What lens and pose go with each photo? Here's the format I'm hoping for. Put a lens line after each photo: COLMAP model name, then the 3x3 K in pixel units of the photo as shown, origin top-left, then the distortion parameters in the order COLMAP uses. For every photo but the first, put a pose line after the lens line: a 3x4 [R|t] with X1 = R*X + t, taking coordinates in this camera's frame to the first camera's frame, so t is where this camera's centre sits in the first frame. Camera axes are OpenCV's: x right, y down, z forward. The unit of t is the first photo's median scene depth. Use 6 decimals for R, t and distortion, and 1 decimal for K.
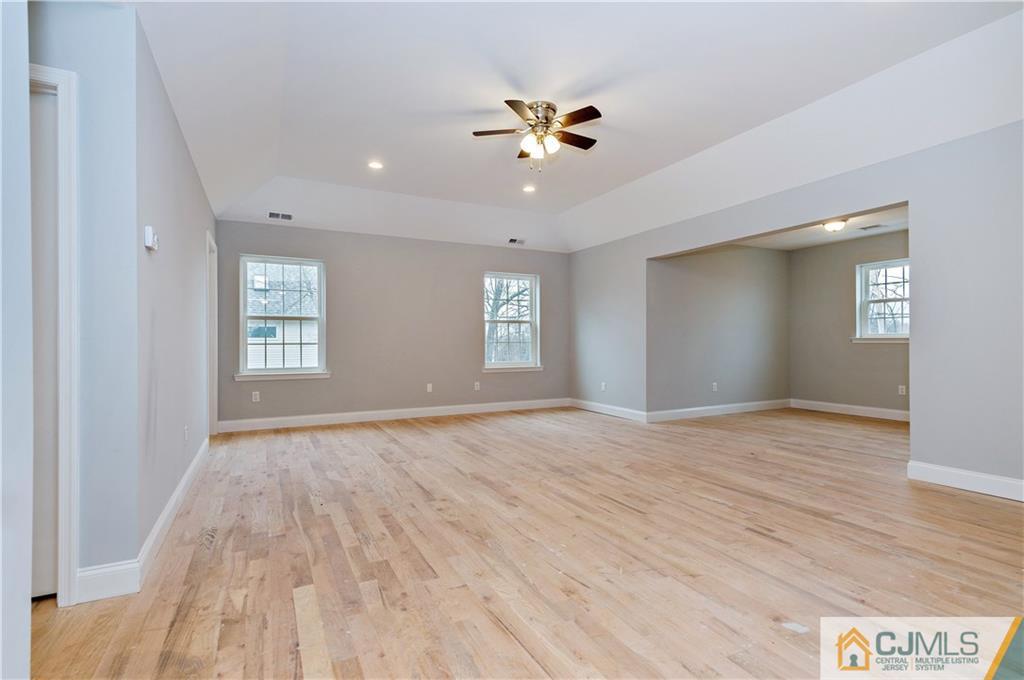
lens RADIAL K [[483.6, 0, 510.6], [0, 483.6, 338.0], [0, 0, 1]] dist [0.017348, -0.004483]
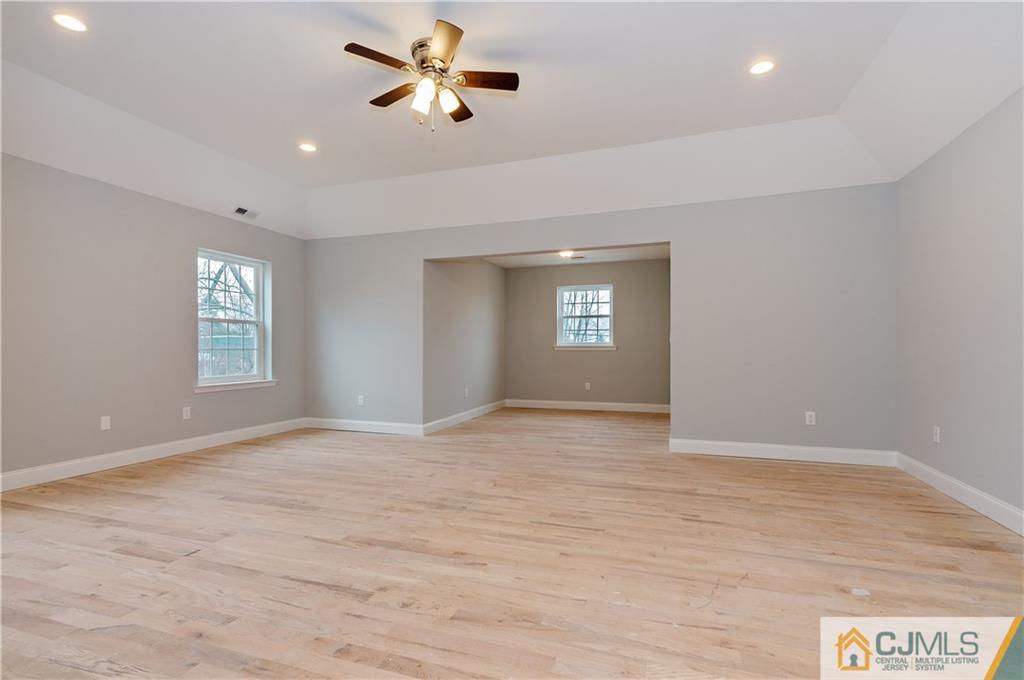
lens RADIAL K [[483.6, 0, 510.6], [0, 483.6, 348.2], [0, 0, 1]] dist [0.017348, -0.004483]
pose [[0.726246, 0.002831, 0.687429, -0.402899], [-0.006340, 0.999977, 0.002580, 0.005782], [-0.687405, -0.006232, 0.726247, 0.354437]]
